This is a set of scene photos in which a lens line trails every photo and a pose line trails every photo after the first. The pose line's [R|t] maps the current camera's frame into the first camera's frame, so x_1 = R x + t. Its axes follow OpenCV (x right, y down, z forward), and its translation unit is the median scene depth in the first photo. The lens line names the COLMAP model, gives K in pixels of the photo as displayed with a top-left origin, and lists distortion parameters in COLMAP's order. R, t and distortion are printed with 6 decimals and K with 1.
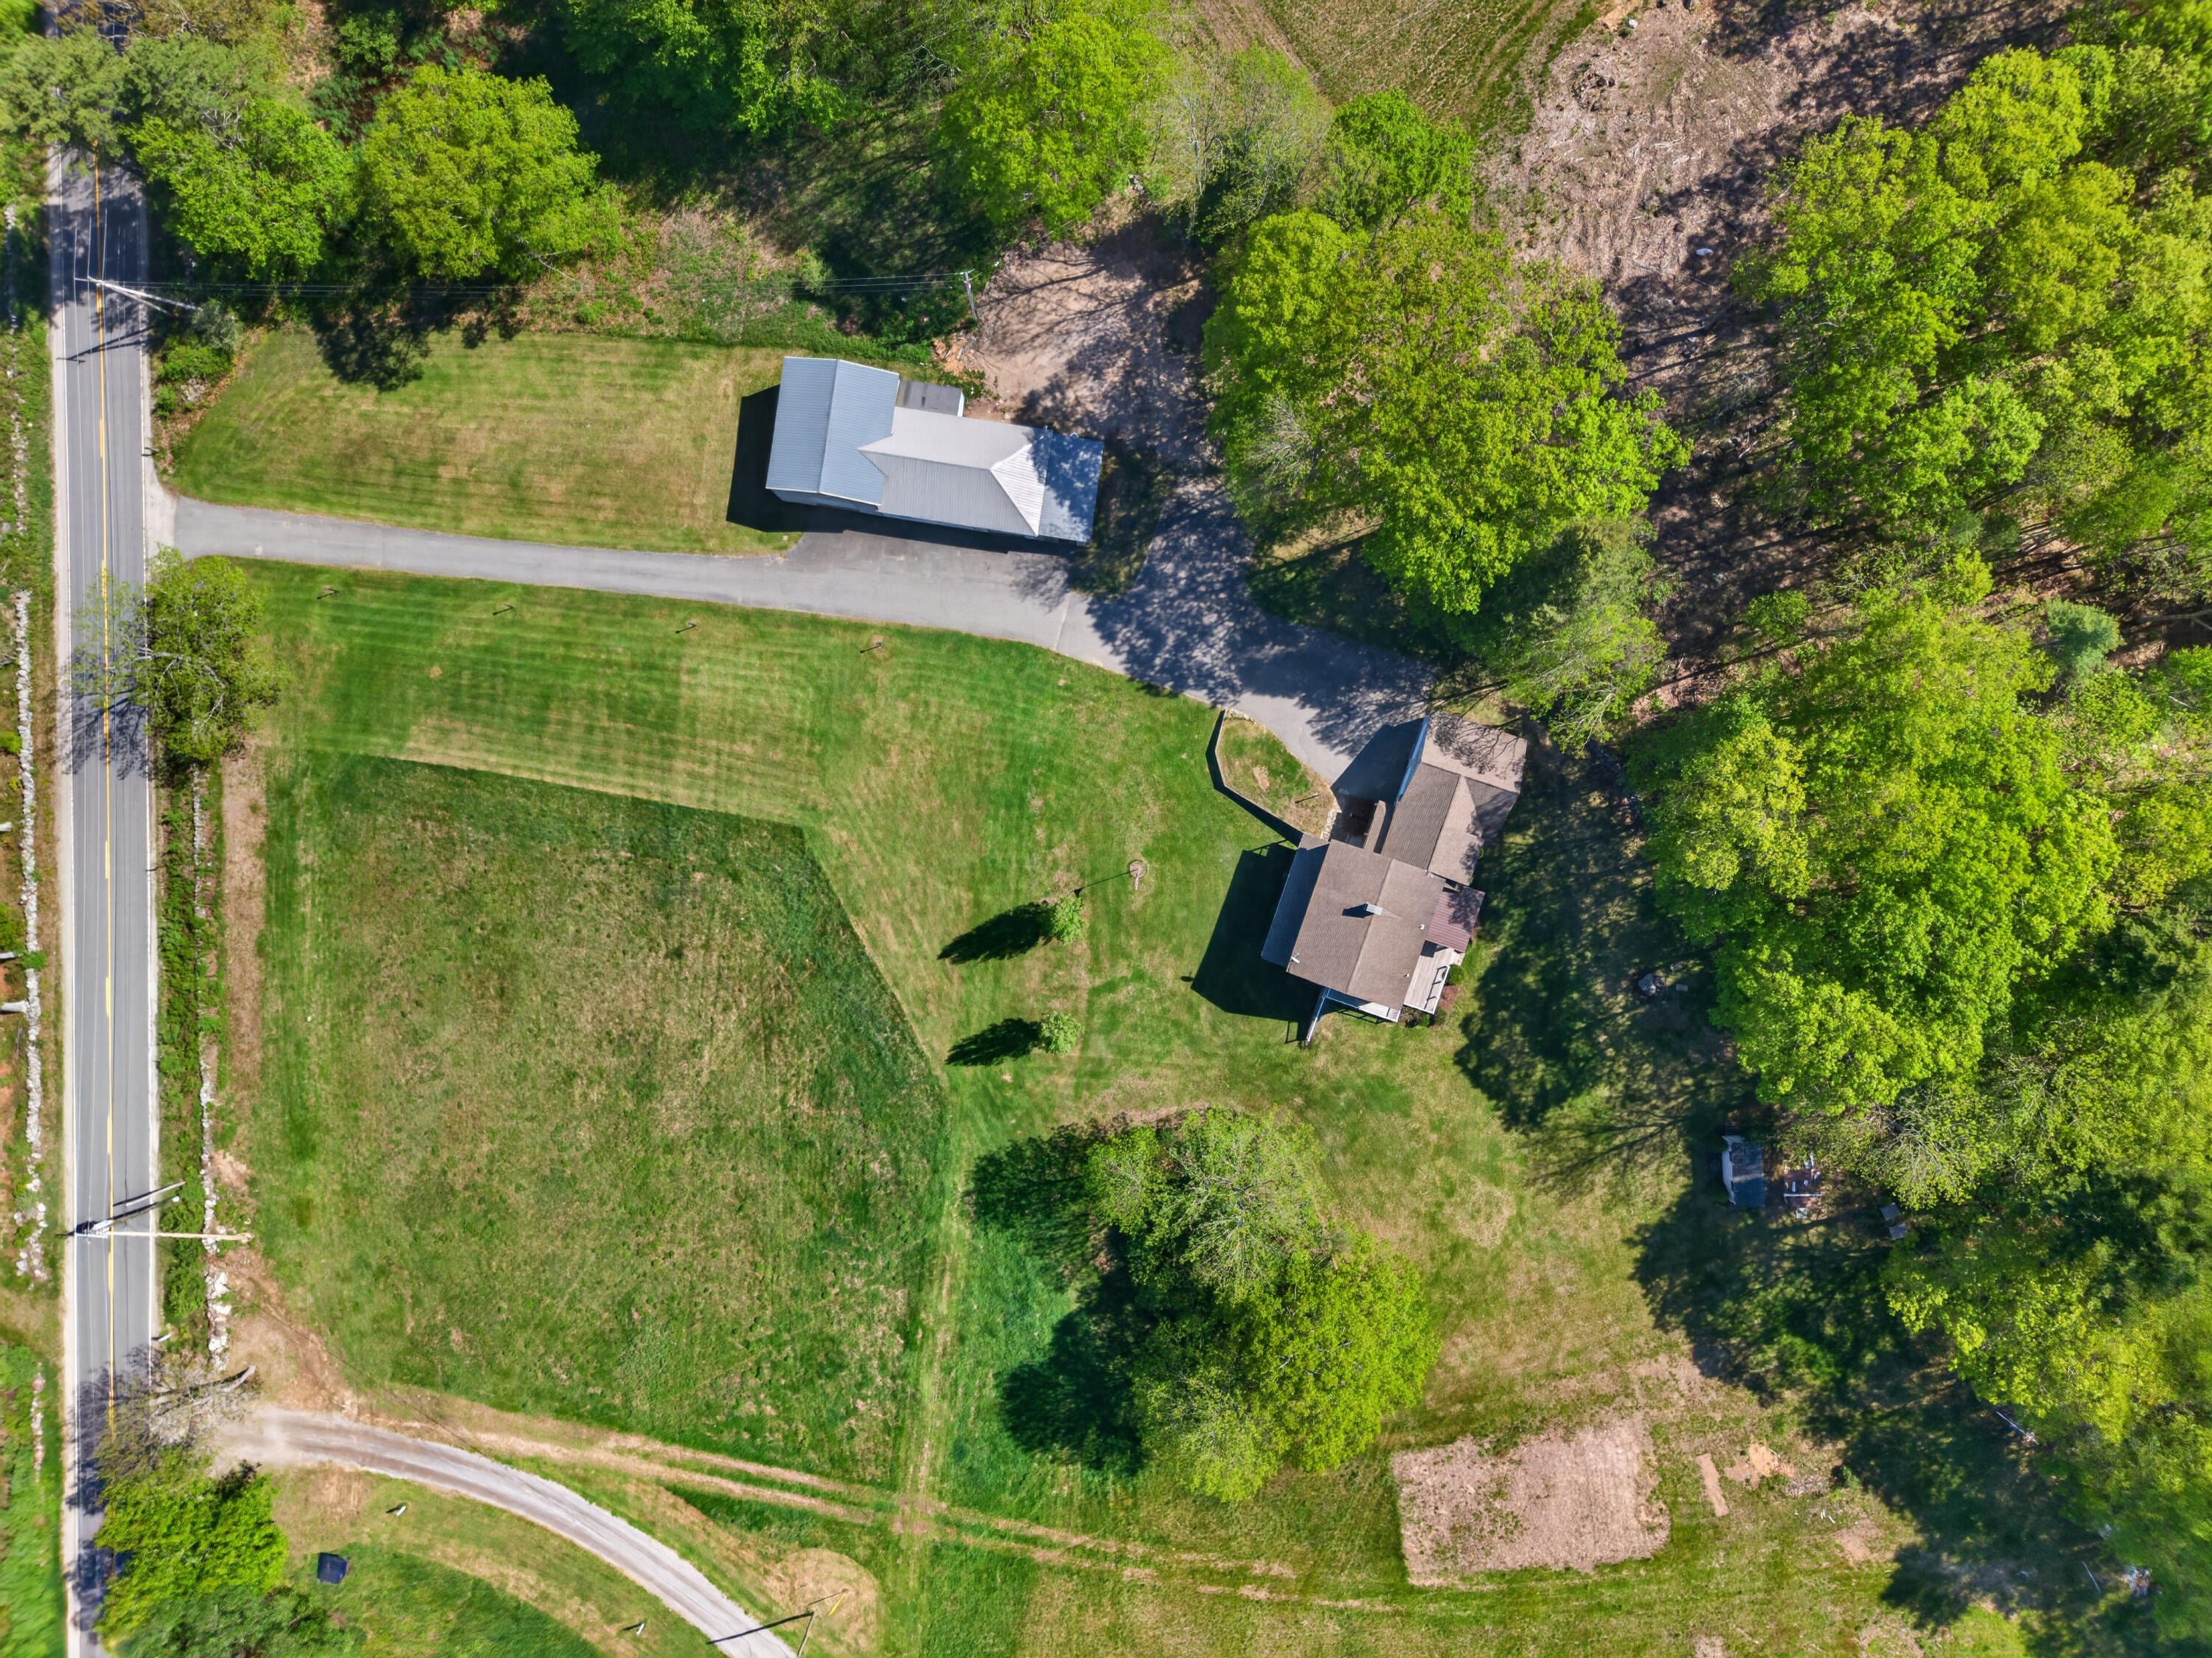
lens RADIAL K [[1479.8, 0, 1106.0], [0, 1479.8, 829.0], [0, 0, 1]] dist [0.014632, -0.009364]
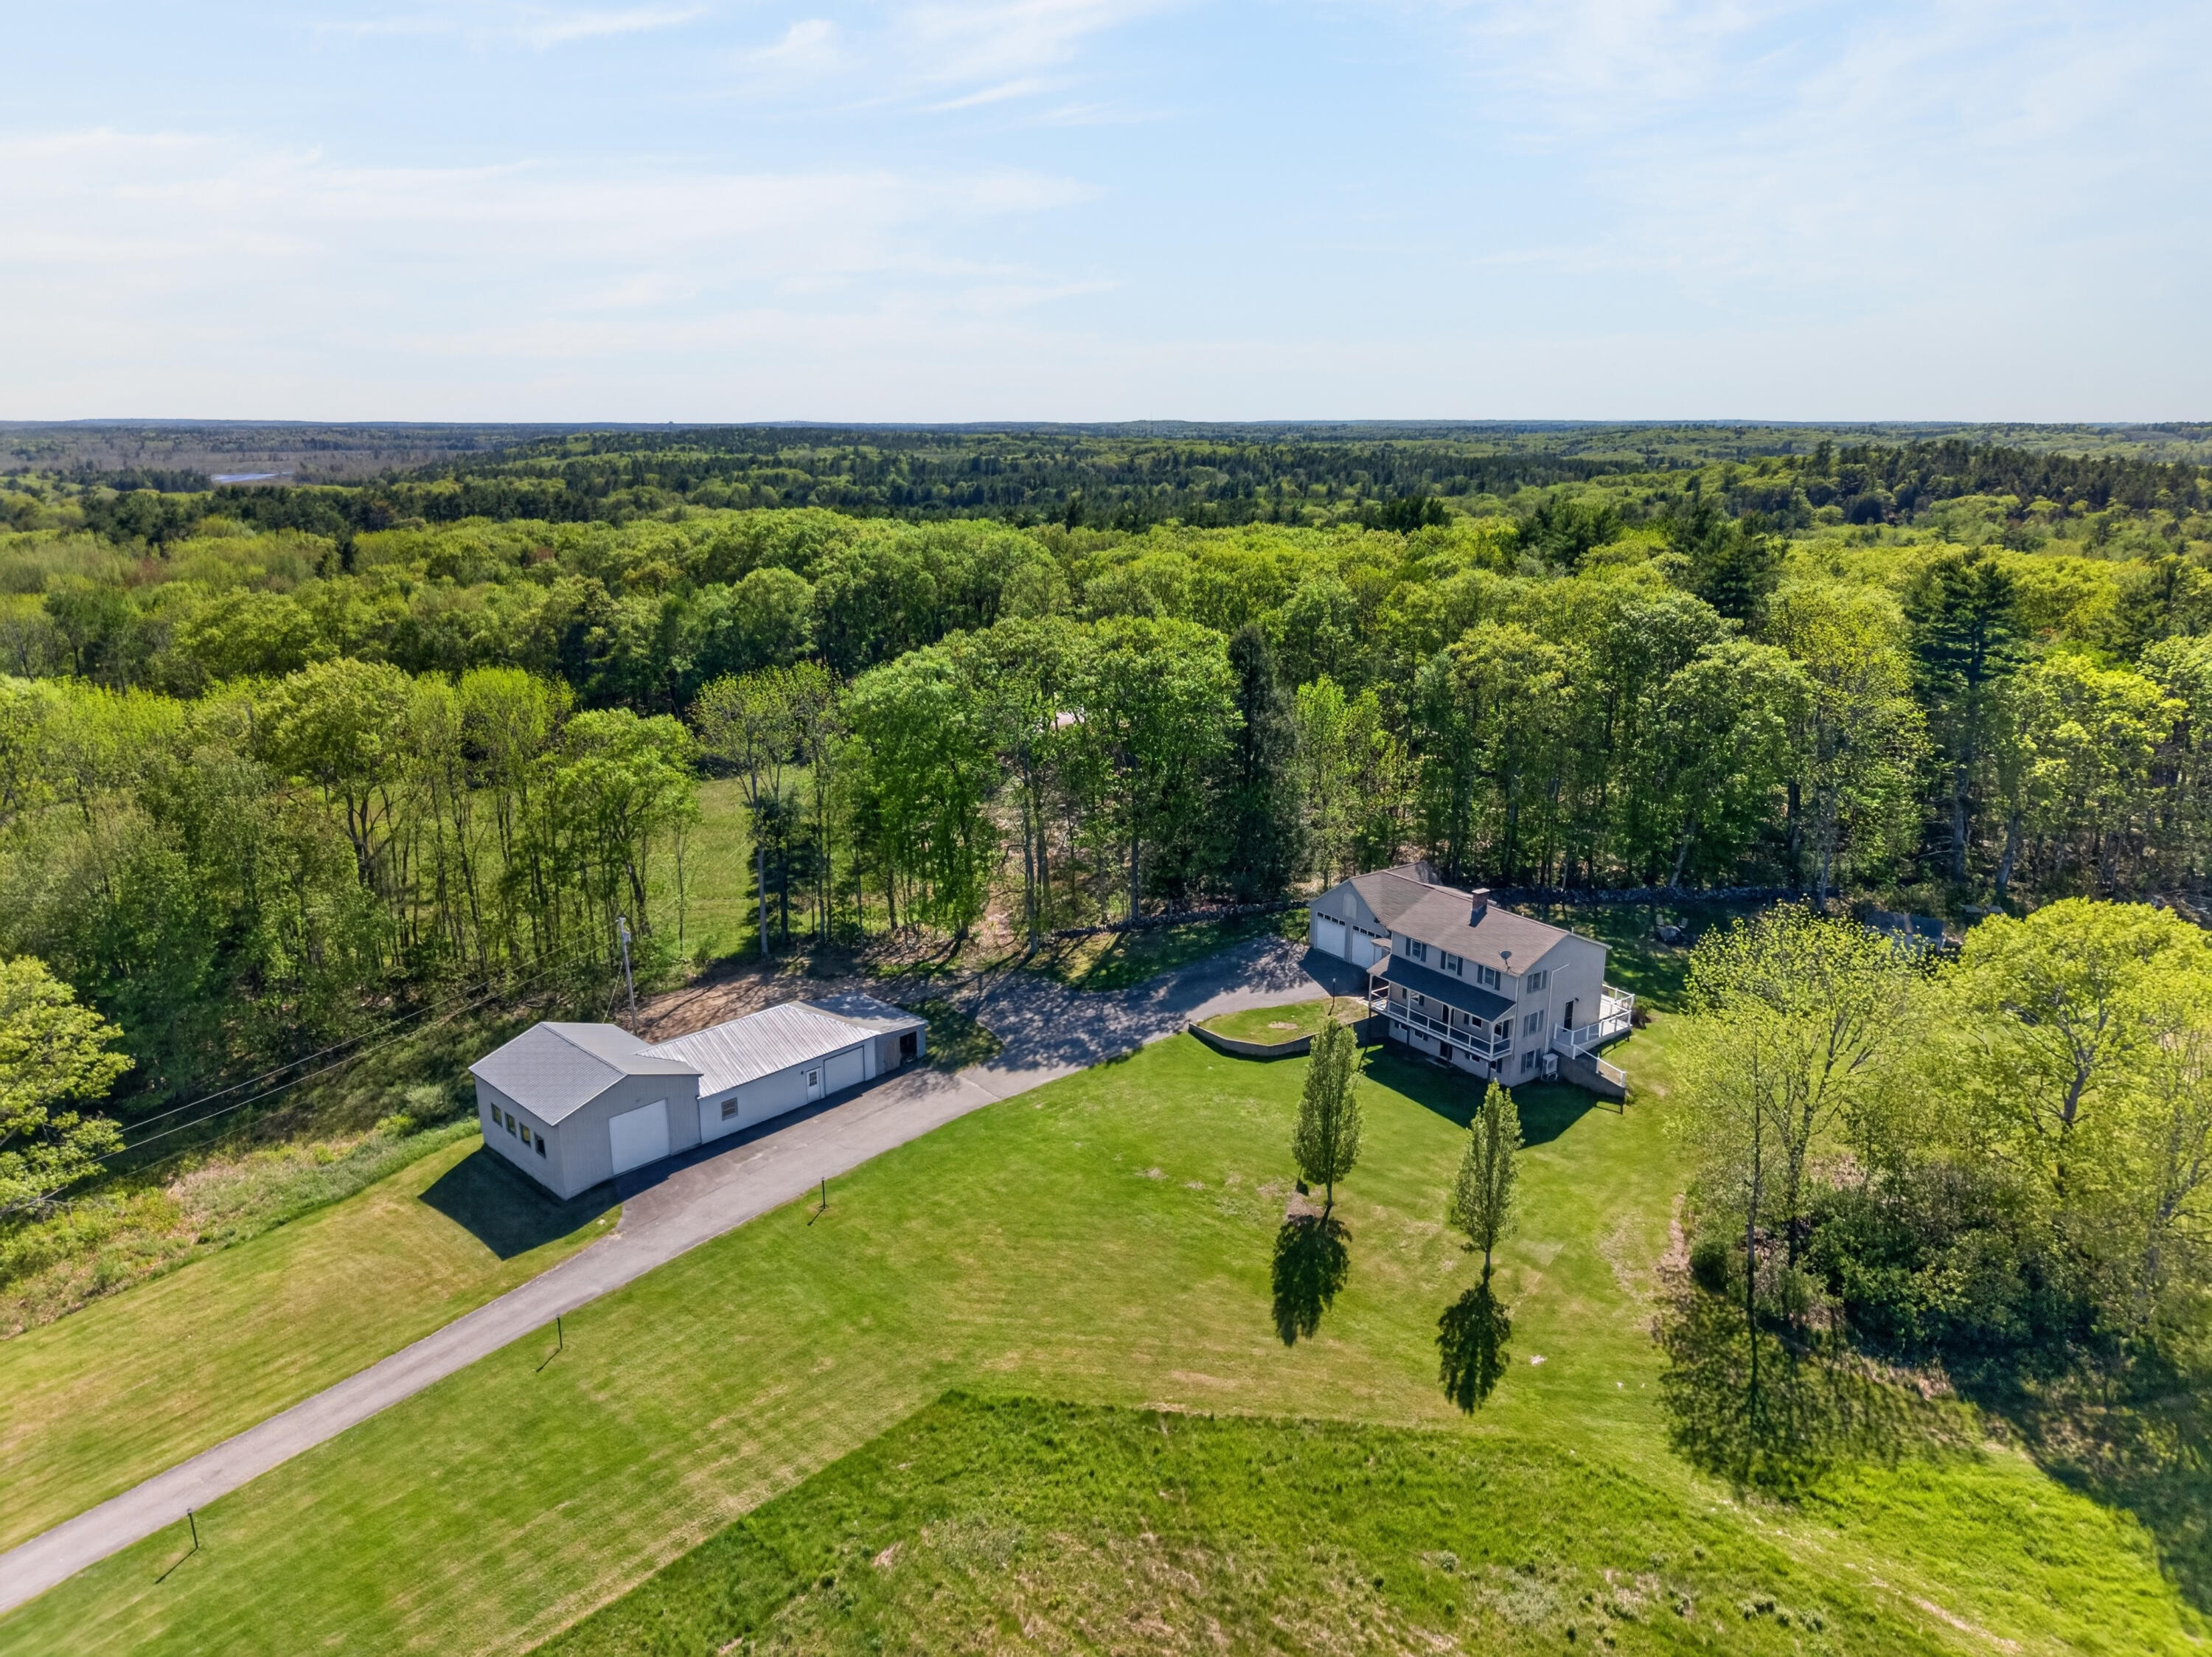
lens RADIAL K [[1479.8, 0, 1095.5], [0, 1479.8, 828.4], [0, 0, 1]] dist [0.198052, -0.292594]
pose [[0.585129, -0.201661, 0.785466, -0.591822], [0.810927, 0.151128, -0.565295, 0.336878], [-0.004708, 0.967726, 0.251962, 0.682911]]
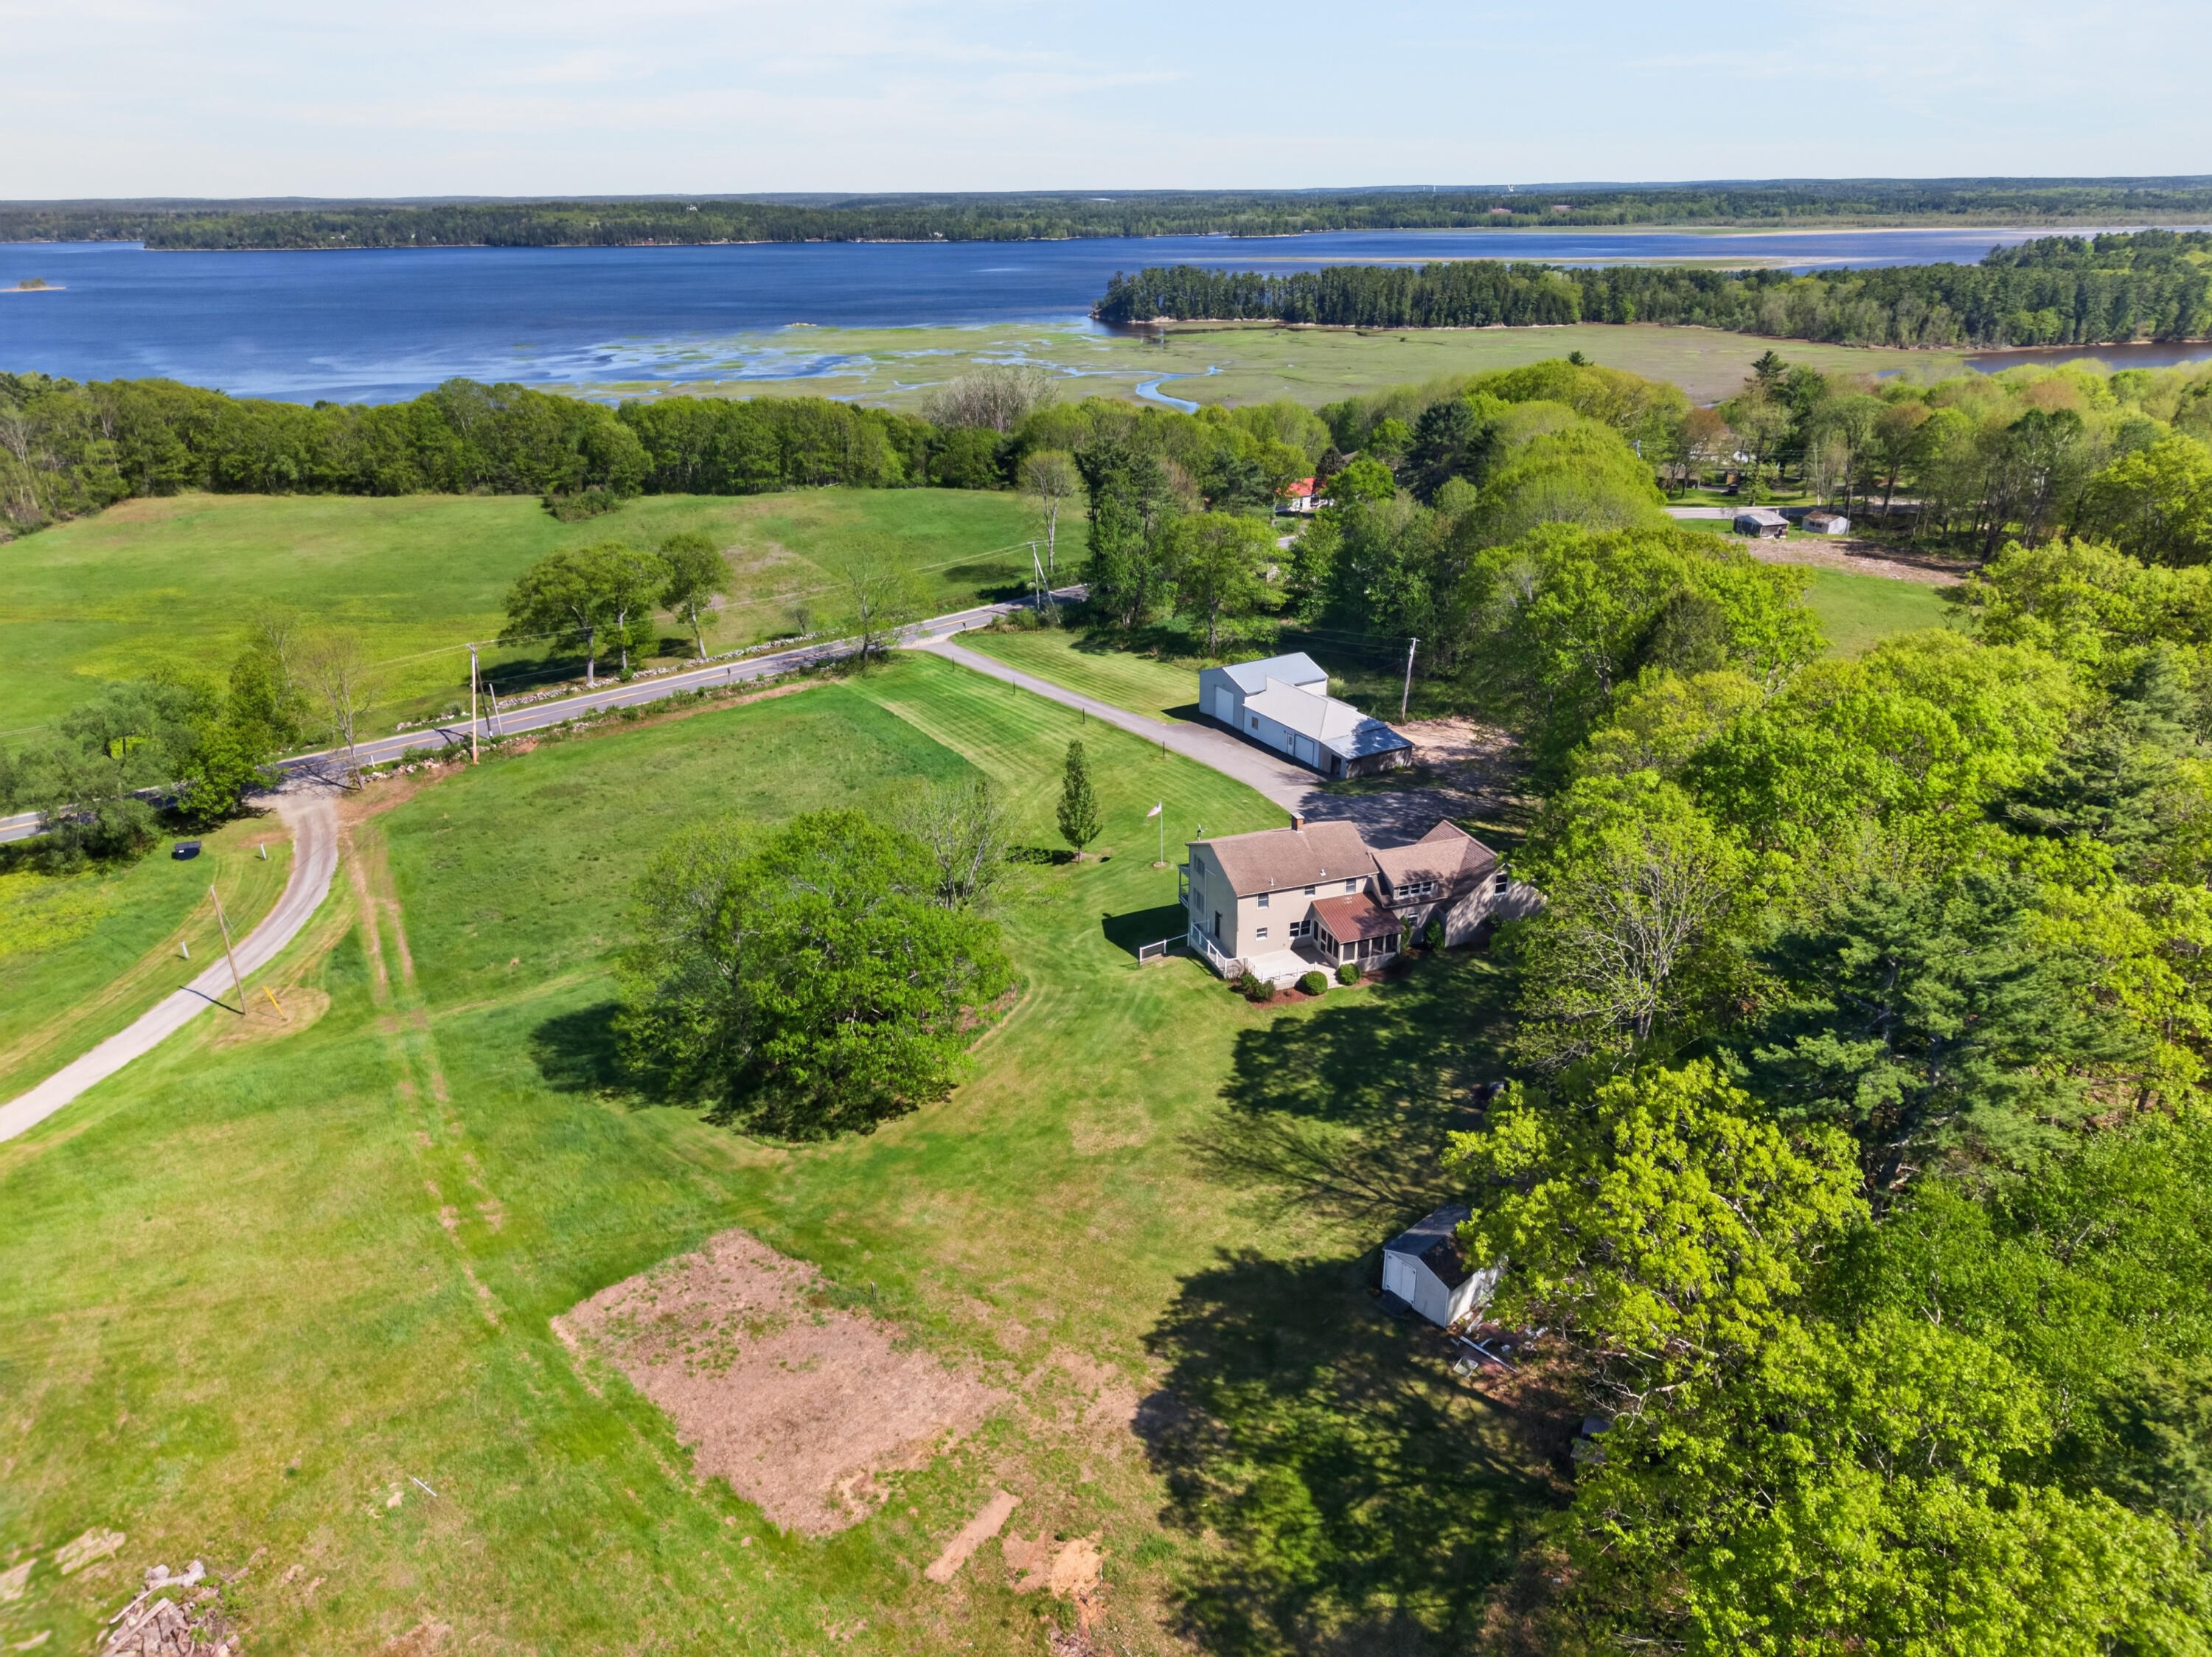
lens RADIAL K [[1479.7, 0, 1106.0], [0, 1479.7, 828.5], [0, 0, 1]] dist [0.014632, -0.009364]
pose [[0.622392, 0.317286, -0.715512, 0.713482], [-0.782699, 0.248463, -0.570657, 0.629032], [-0.003283, 0.915203, 0.402980, 0.582492]]
